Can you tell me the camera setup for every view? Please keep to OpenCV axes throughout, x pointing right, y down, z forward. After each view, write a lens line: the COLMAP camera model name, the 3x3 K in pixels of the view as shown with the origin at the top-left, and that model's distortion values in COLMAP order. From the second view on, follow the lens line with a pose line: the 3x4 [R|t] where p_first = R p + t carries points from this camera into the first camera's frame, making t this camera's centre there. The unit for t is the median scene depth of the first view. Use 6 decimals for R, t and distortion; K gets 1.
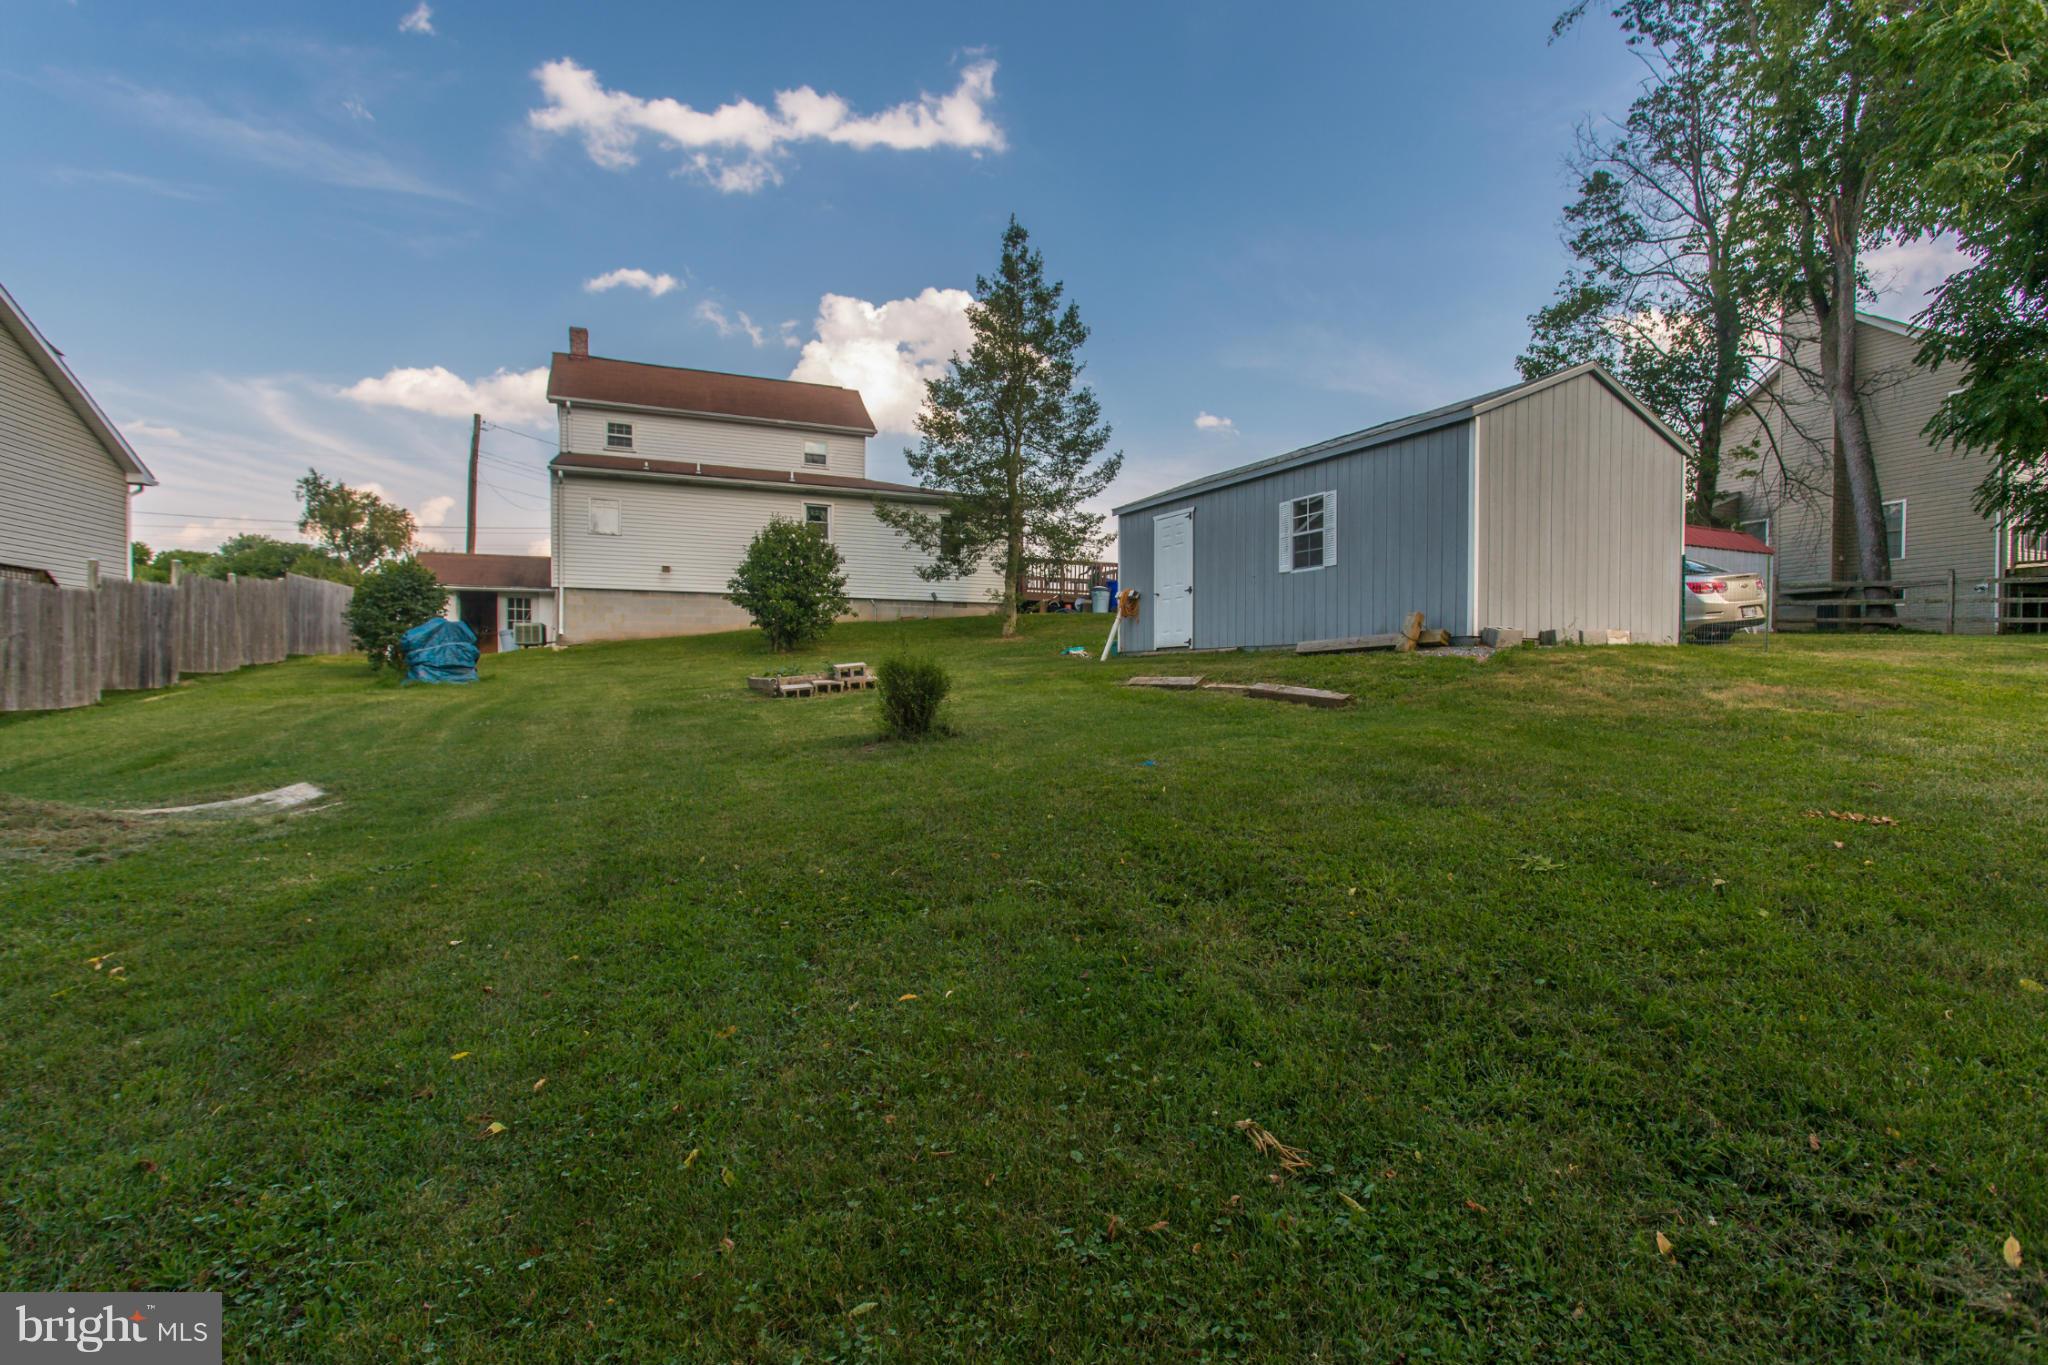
lens RADIAL K [[978.4, 0, 1022.7], [0, 978.4, 688.5], [0, 0, 1]] dist [0.001909, 0.000856]
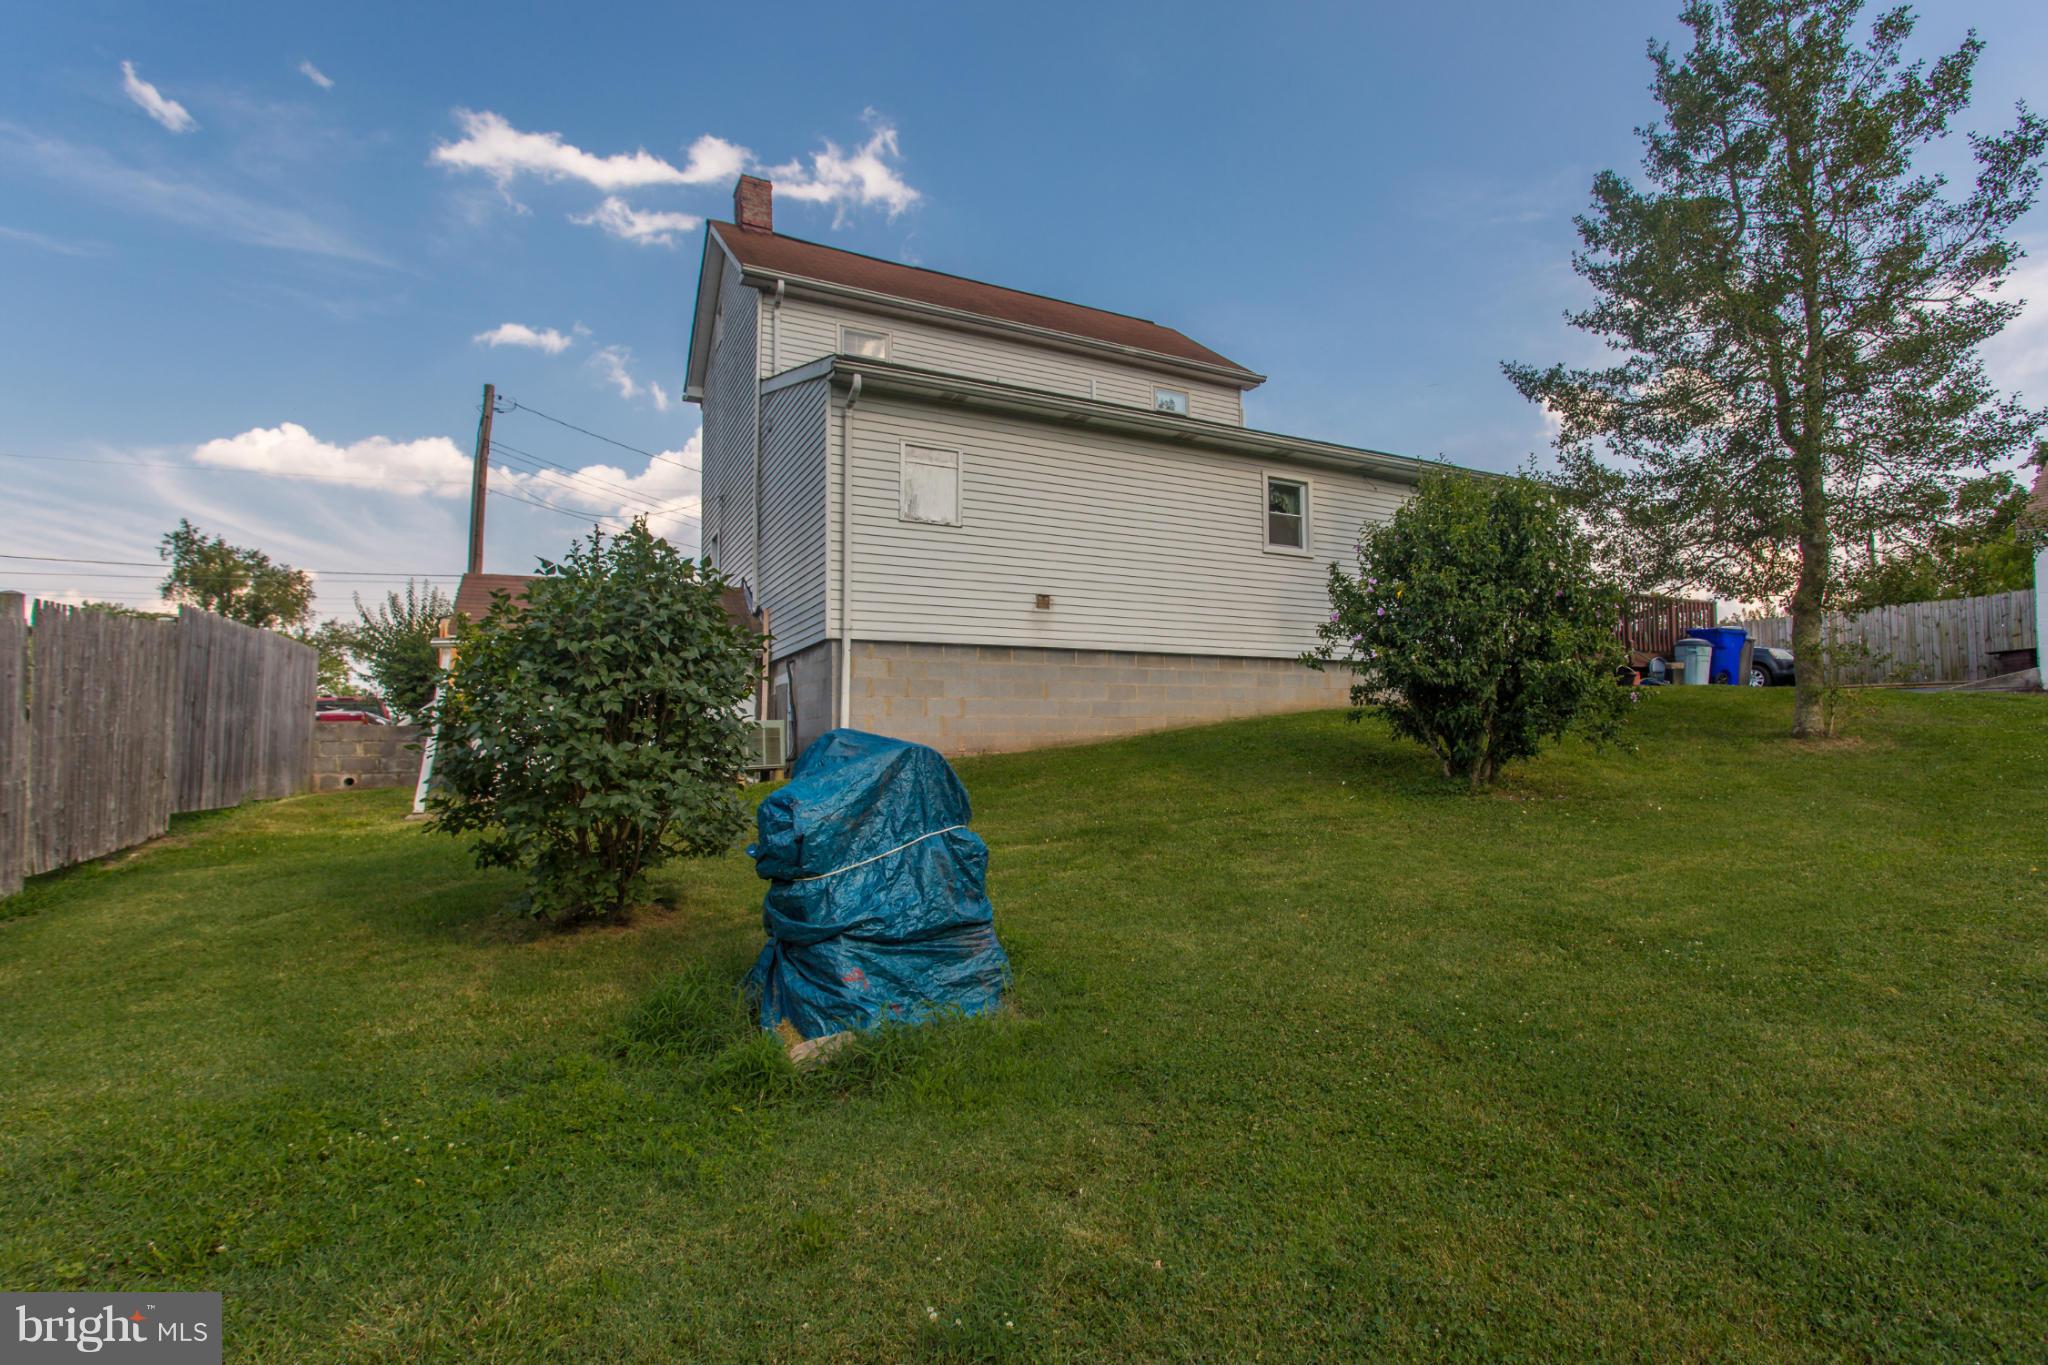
lens RADIAL K [[978.4, 0, 1022.7], [0, 978.4, 688.5], [0, 0, 1]] dist [0.001909, 0.000856]
pose [[0.995696, -0.012046, 0.091896, -0.108981], [0.018916, 0.997060, -0.074256, -0.011892], [-0.090732, 0.075675, 0.992996, 0.140477]]
